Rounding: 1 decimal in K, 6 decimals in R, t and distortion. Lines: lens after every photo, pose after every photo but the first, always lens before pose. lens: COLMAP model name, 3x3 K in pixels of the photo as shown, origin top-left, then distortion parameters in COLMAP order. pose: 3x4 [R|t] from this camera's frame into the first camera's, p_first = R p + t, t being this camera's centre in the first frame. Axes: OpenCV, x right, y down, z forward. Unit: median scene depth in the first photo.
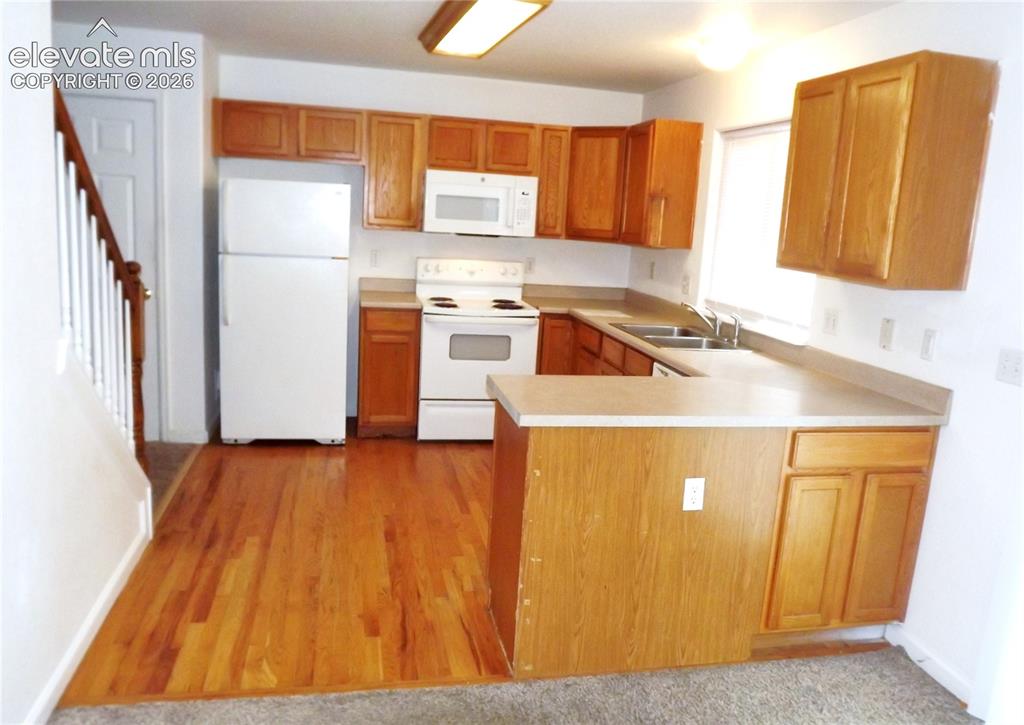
lens RADIAL K [[805.7, 0, 512.0], [0, 805.7, 362.5], [0, 0, 1]] dist [-0.011185, -0.003693]
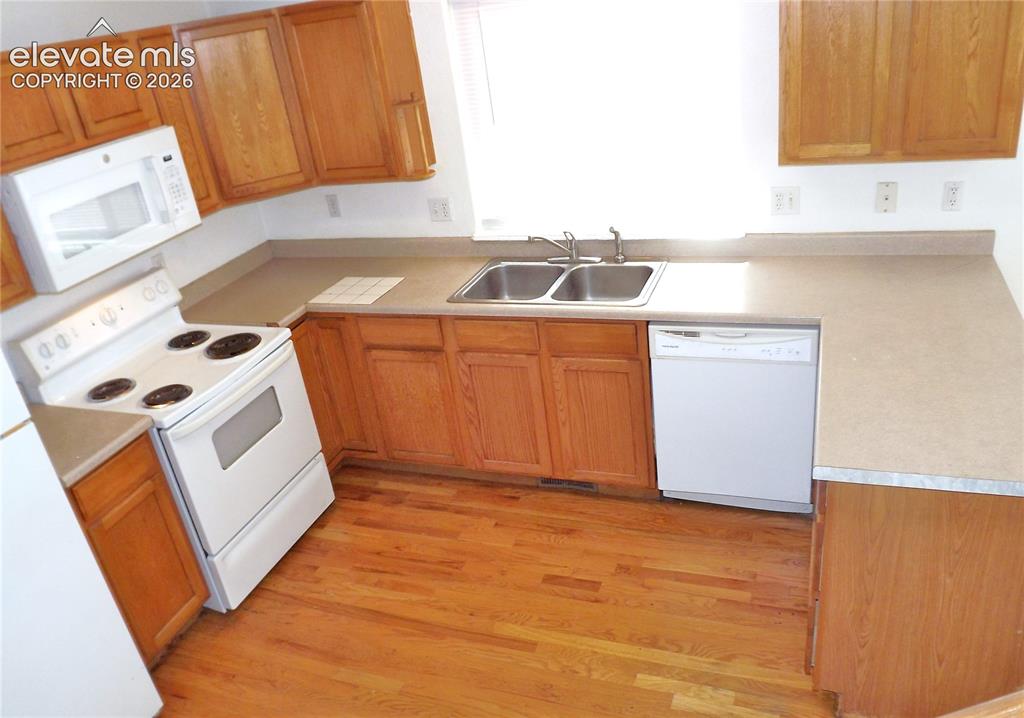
lens RADIAL K [[796.1, 0, 512.0], [0, 796.1, 359.0], [0, 0, 1]] dist [-0.054160, -0.004072]
pose [[0.525439, -0.485022, 0.699048, -0.322024], [0.316813, 0.874056, 0.368315, -0.215542], [-0.789648, 0.027941, 0.612924, 0.465827]]
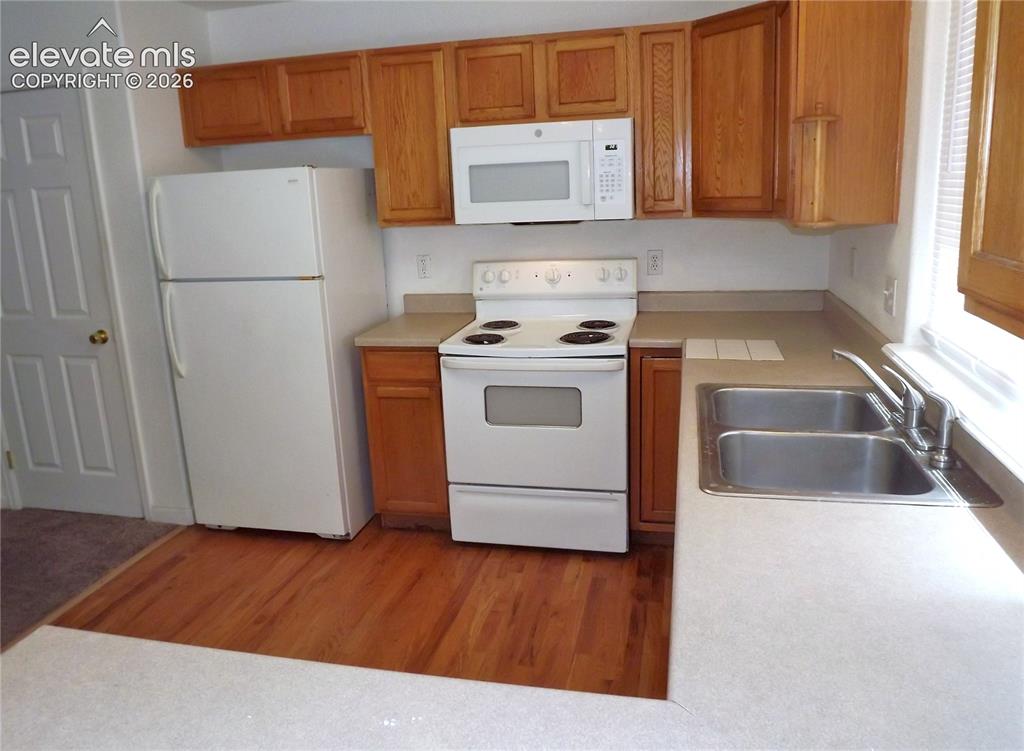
lens RADIAL K [[771.1, 0, 512.0], [0, 771.1, 375.5], [0, 0, 1]] dist [-0.031997, 0.002095]
pose [[0.904968, 0.003729, -0.425463, 0.196479], [0.018848, 0.998629, 0.048842, -0.070021], [0.425062, -0.052220, 0.903657, 0.446269]]
